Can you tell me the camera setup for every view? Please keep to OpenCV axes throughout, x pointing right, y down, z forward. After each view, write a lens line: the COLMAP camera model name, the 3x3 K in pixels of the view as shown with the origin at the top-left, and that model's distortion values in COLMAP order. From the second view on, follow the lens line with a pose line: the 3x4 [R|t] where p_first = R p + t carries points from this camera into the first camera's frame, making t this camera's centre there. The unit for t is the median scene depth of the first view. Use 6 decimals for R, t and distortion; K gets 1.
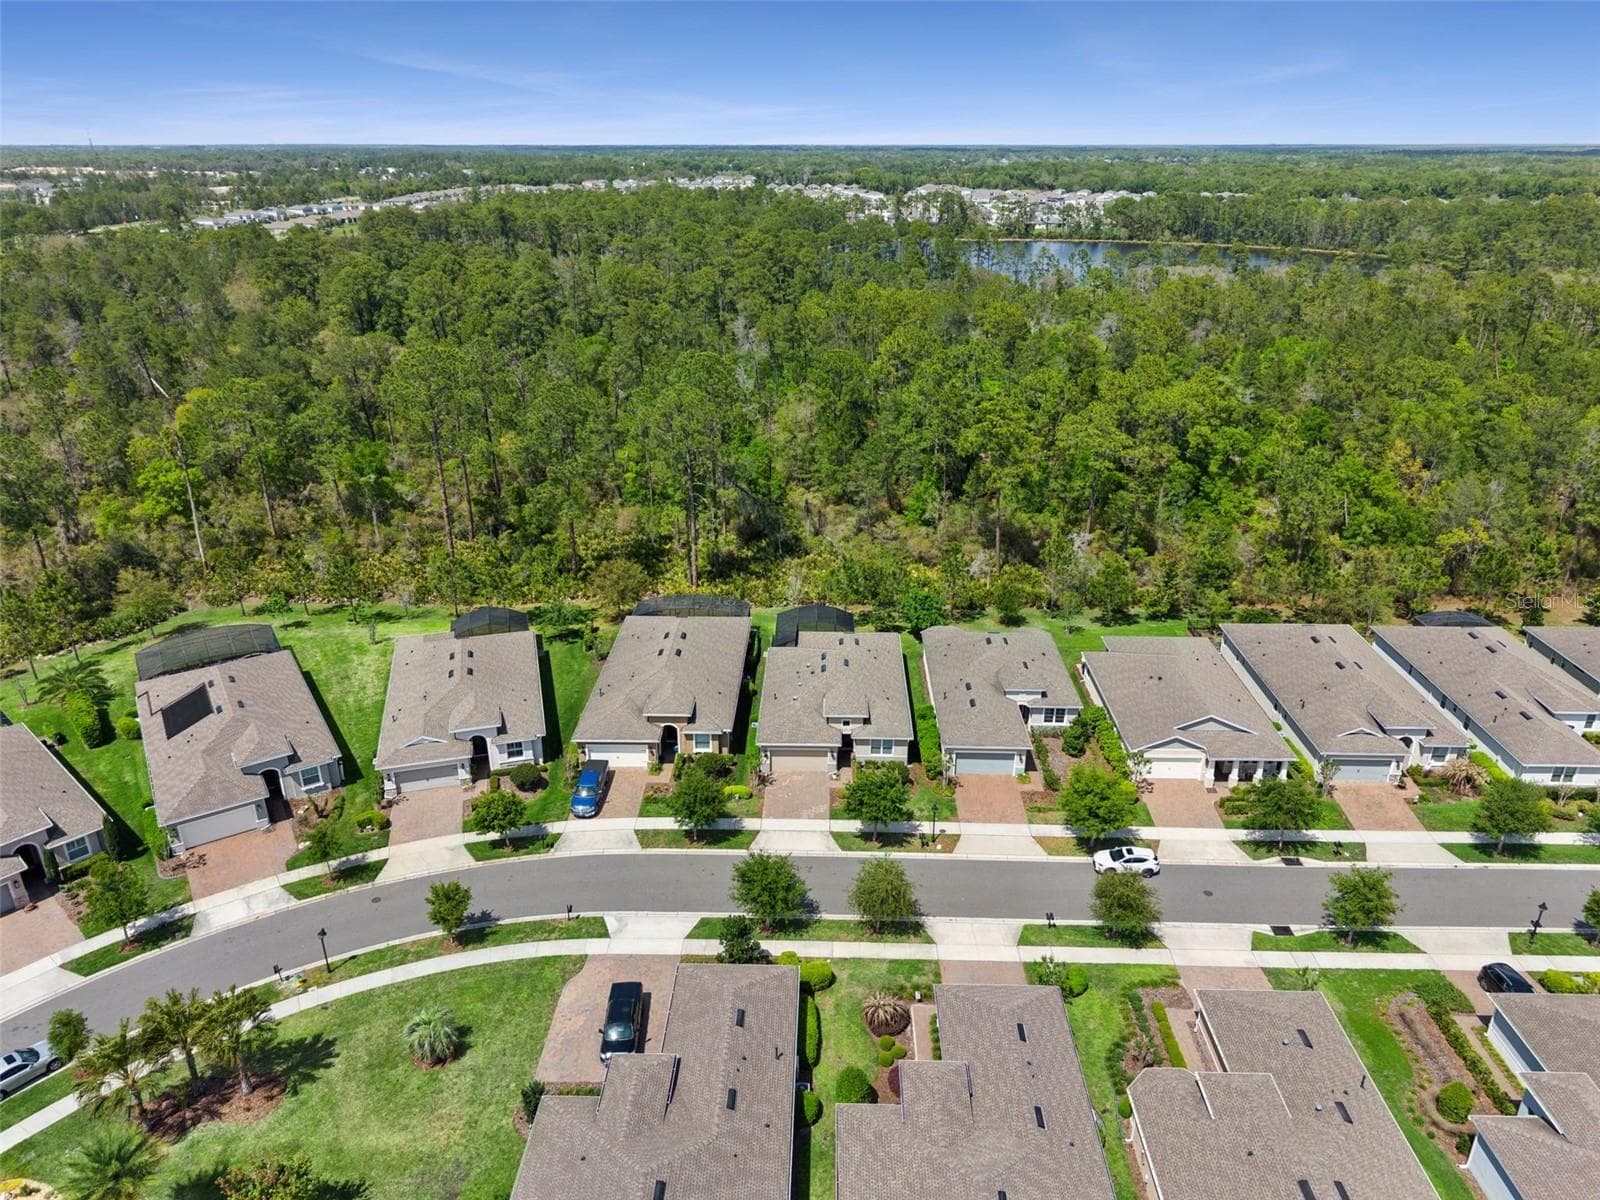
lens RADIAL K [[1068.7, 0, 792.9], [0, 1068.7, 604.3], [0, 0, 1]] dist [0.023251, -0.023395]
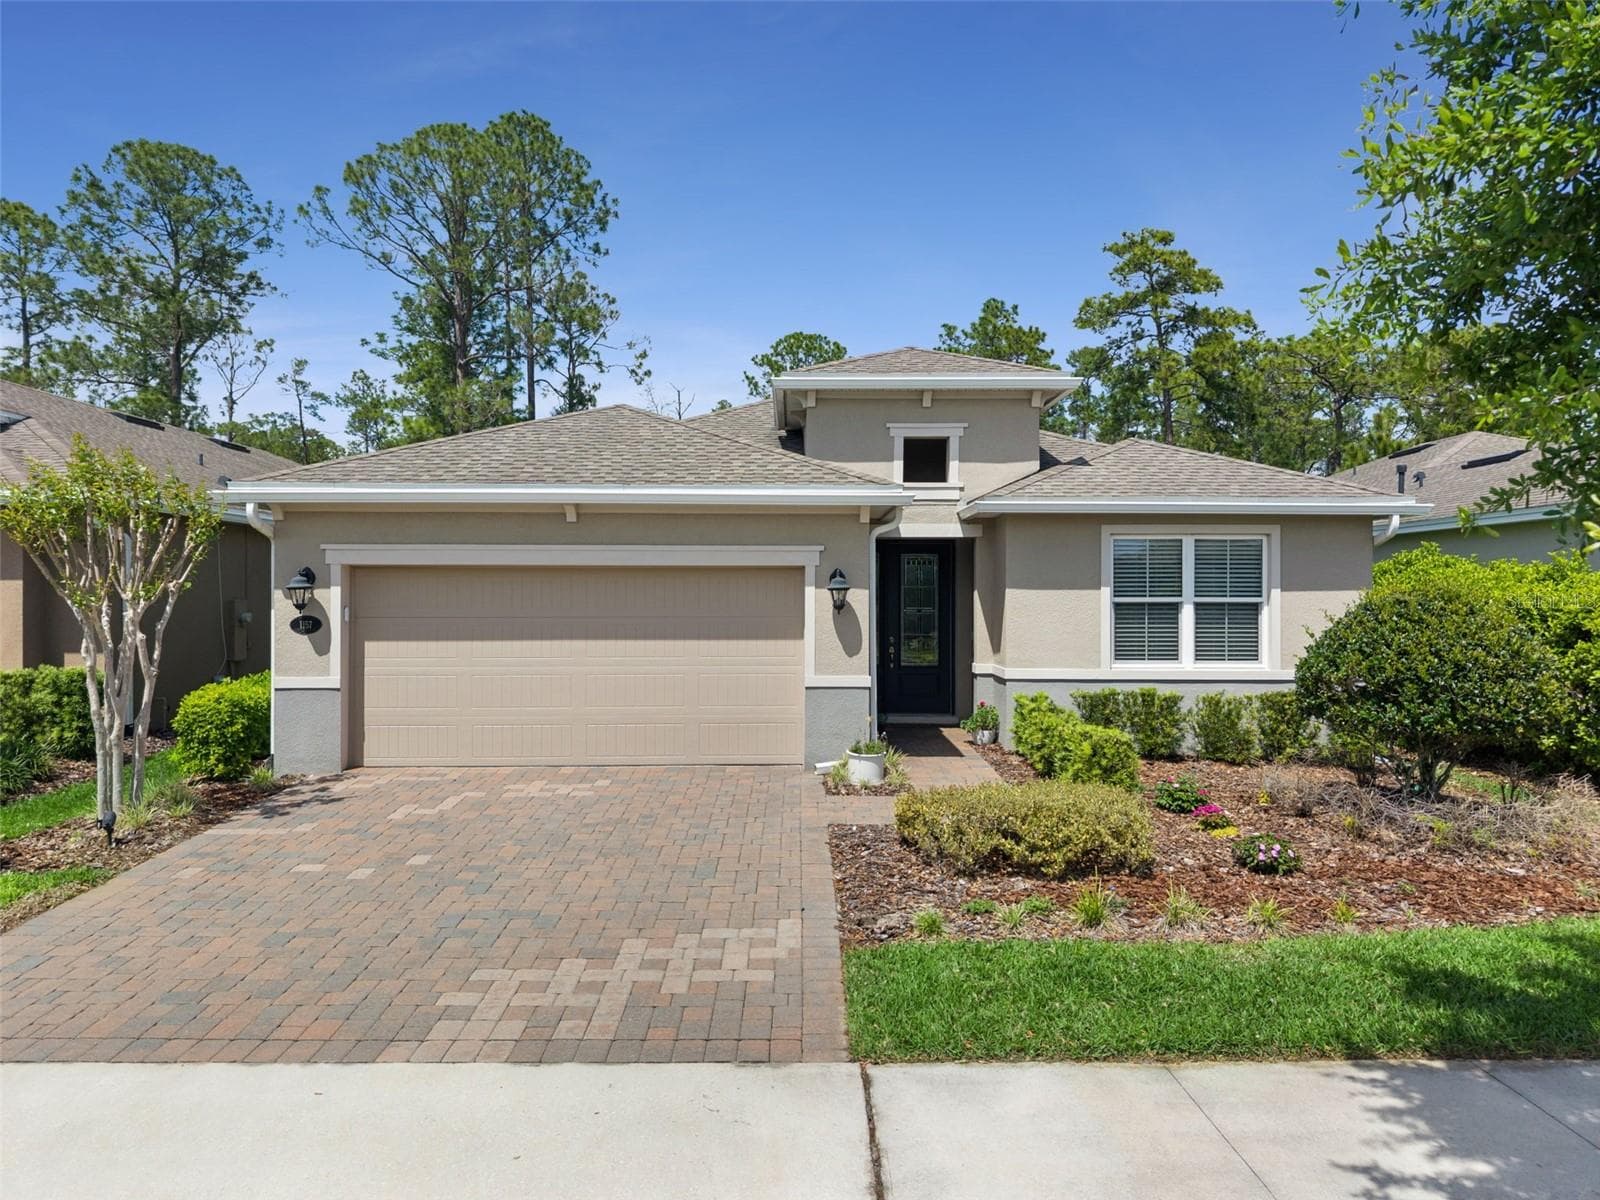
lens RADIAL K [[1068.7, 0, 783.3], [0, 1068.7, 602.1], [0, 0, 1]] dist [0.023251, -0.023395]
pose [[0.999415, 0.008817, 0.033033, 0.026100], [0.004943, 0.918761, -0.394784, 0.192172], [-0.033830, 0.394716, 0.918180, 0.888541]]
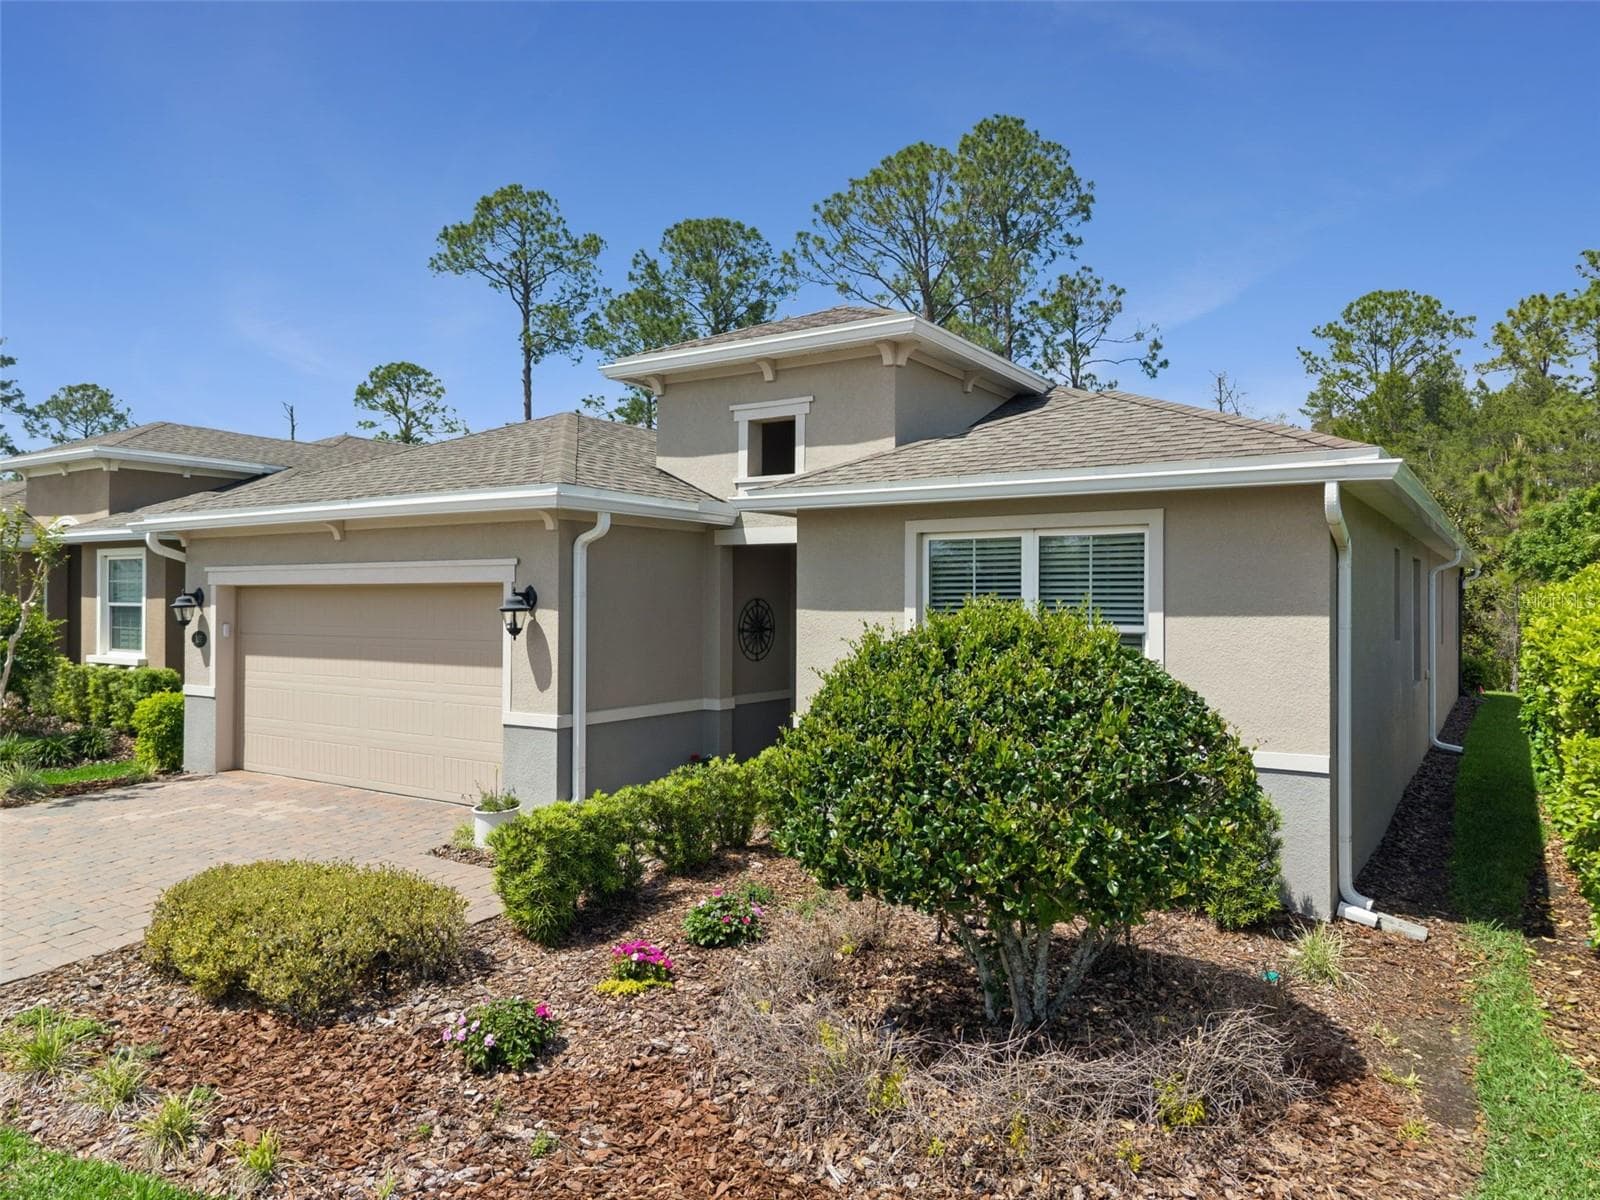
lens RADIAL K [[1068.7, 0, 803.2], [0, 1068.7, 598.7], [0, 0, 1]] dist [0.023251, -0.023395]
pose [[0.853165, 0.008109, -0.521579, 0.117539], [-0.217848, 0.914050, -0.342131, 0.170369], [0.473975, 0.405519, 0.781602, 0.932994]]
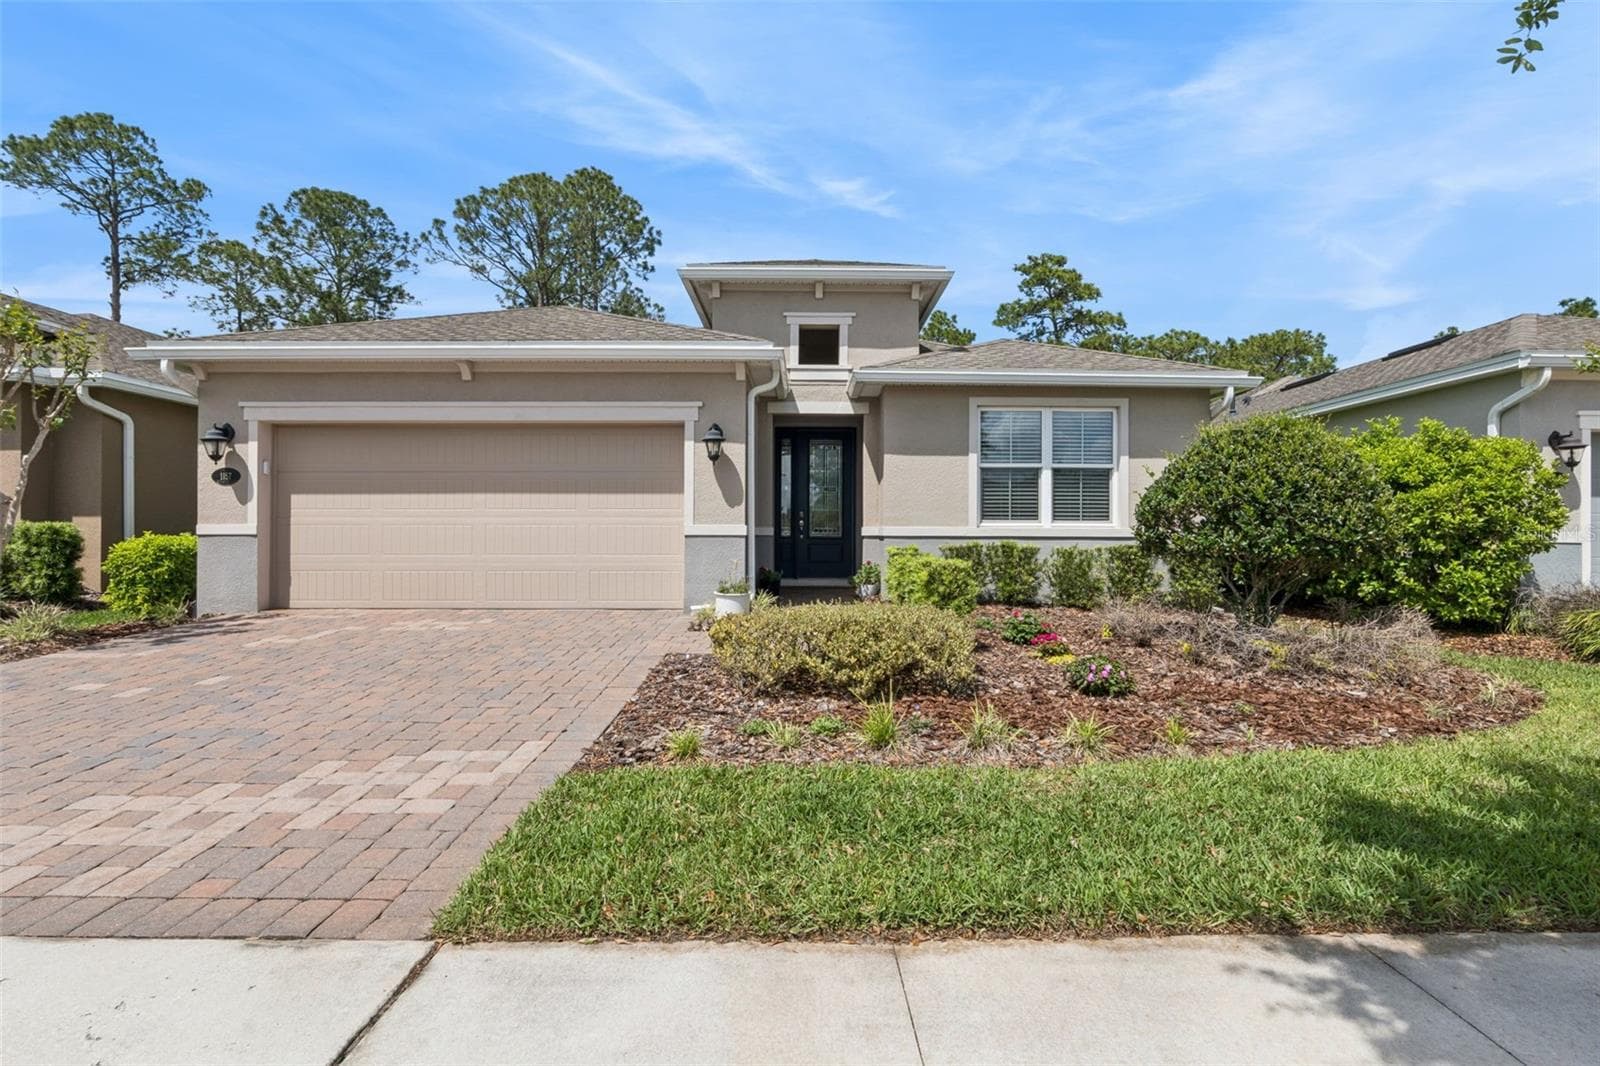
lens RADIAL K [[745.2, 0, 803.0], [0, 745.2, 538.1], [0, 0, 1]] dist [-0.019094, 0.004976]
pose [[0.999416, 0.010462, 0.032521, 0.045153], [0.003291, 0.918040, -0.396474, 0.189348], [-0.034003, 0.396350, 0.917470, 0.922078]]
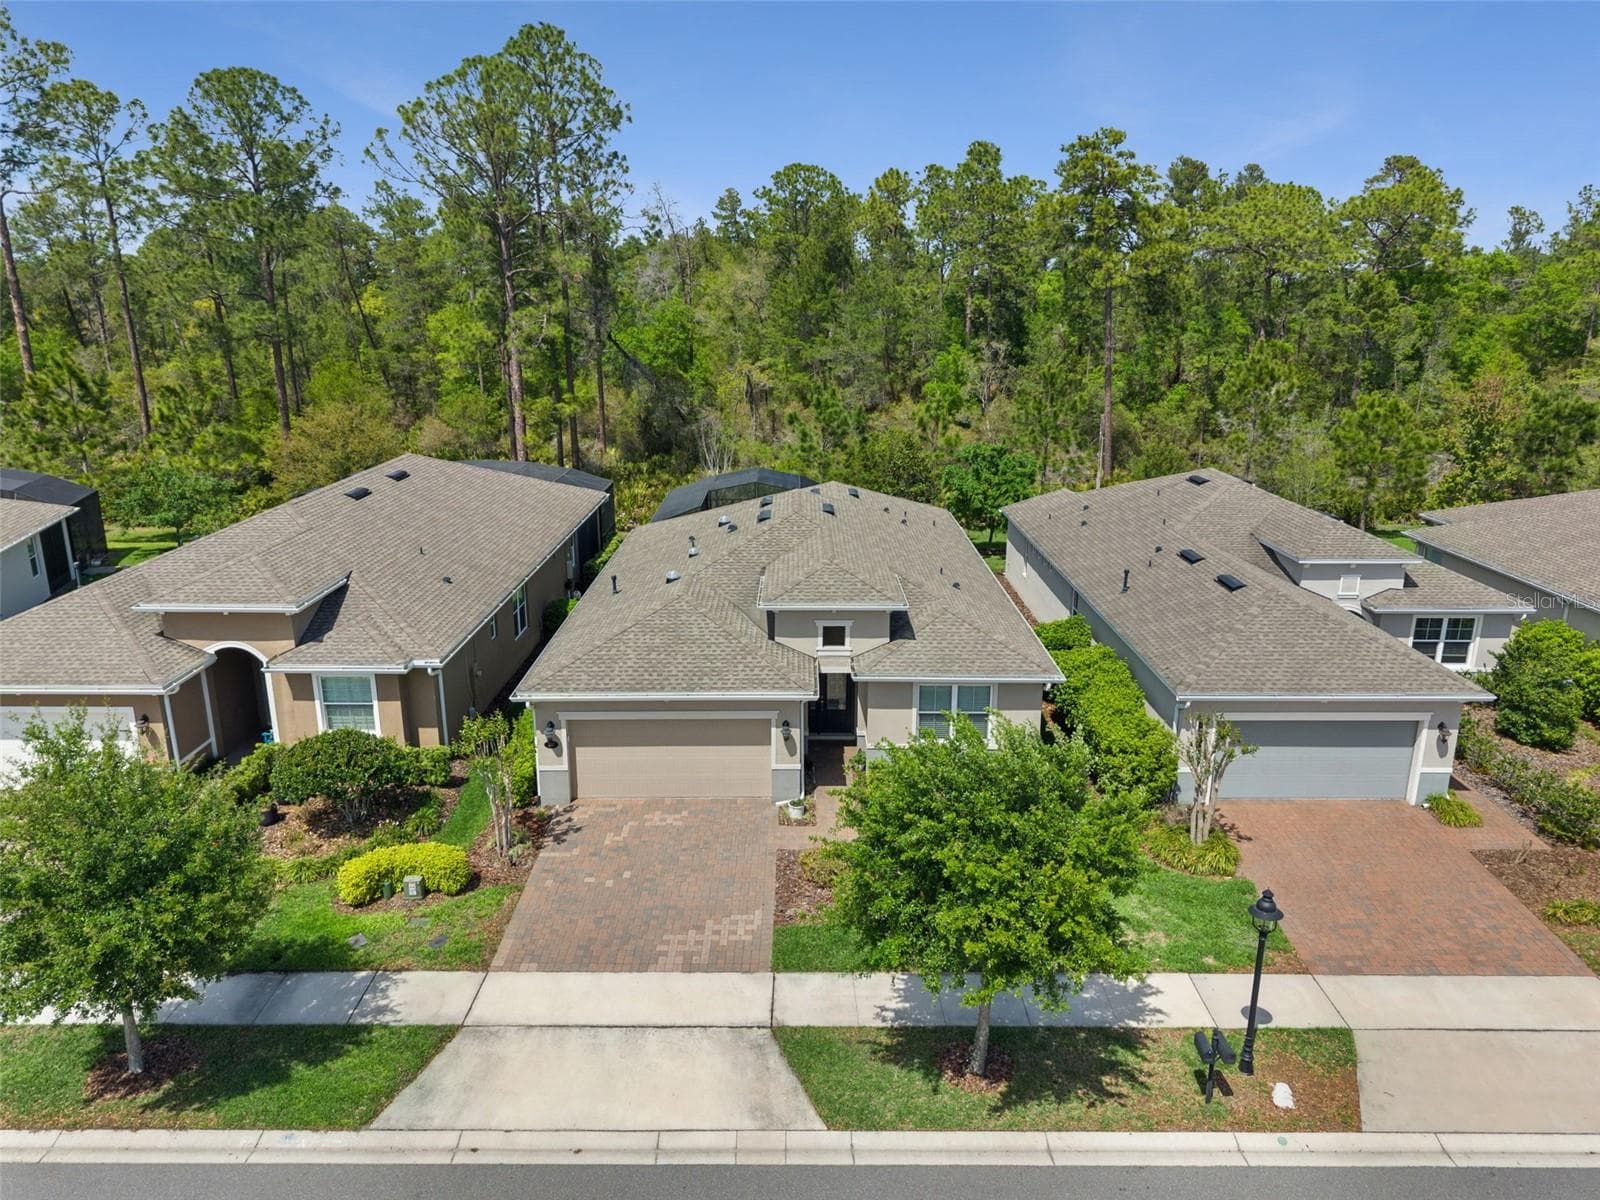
lens RADIAL K [[1068.7, 0, 795.1], [0, 1068.7, 590.8], [0, 0, 1]] dist [0.023251, -0.023395]
pose [[0.999487, -0.004596, 0.031705, 0.030386], [0.008877, 0.990632, -0.136267, 0.142472], [-0.030782, 0.136478, 0.990165, 0.714066]]
